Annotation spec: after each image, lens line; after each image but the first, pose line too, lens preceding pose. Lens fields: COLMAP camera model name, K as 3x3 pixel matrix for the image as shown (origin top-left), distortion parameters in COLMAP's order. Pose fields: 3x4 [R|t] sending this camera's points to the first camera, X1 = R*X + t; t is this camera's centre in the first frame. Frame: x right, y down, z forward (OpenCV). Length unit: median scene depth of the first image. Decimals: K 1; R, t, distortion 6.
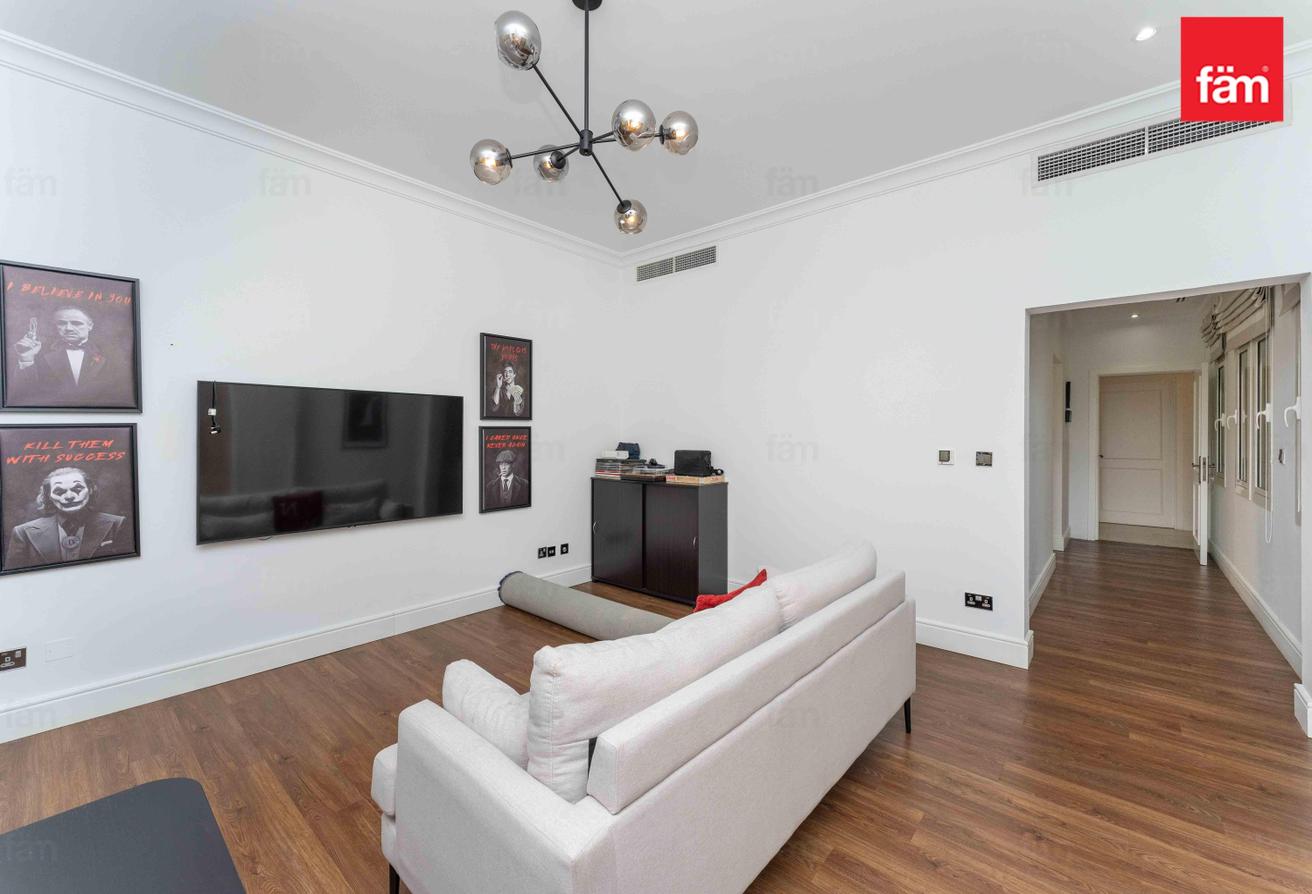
lens RADIAL K [[533.0, 0, 648.3], [0, 533.0, 436.3], [0, 0, 1]] dist [0.002343, 0.000025]
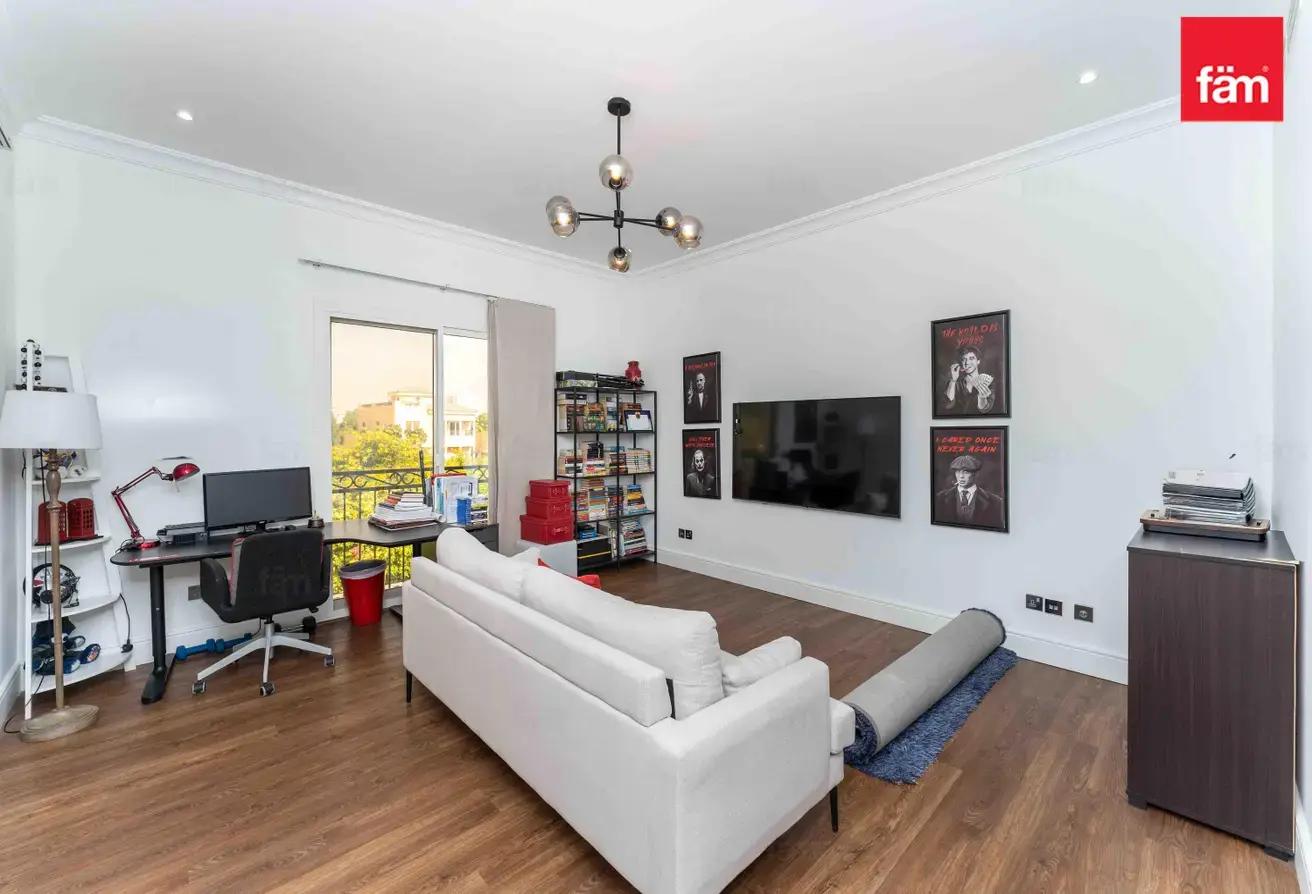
lens RADIAL K [[533.0, 0, 648.3], [0, 533.0, 436.3], [0, 0, 1]] dist [0.002343, 0.000025]
pose [[-0.091119, 0.013128, -0.995753, 0.598048], [-0.002106, 0.999908, 0.013375, -0.013234], [0.995838, 0.003316, -0.091083, 0.592442]]
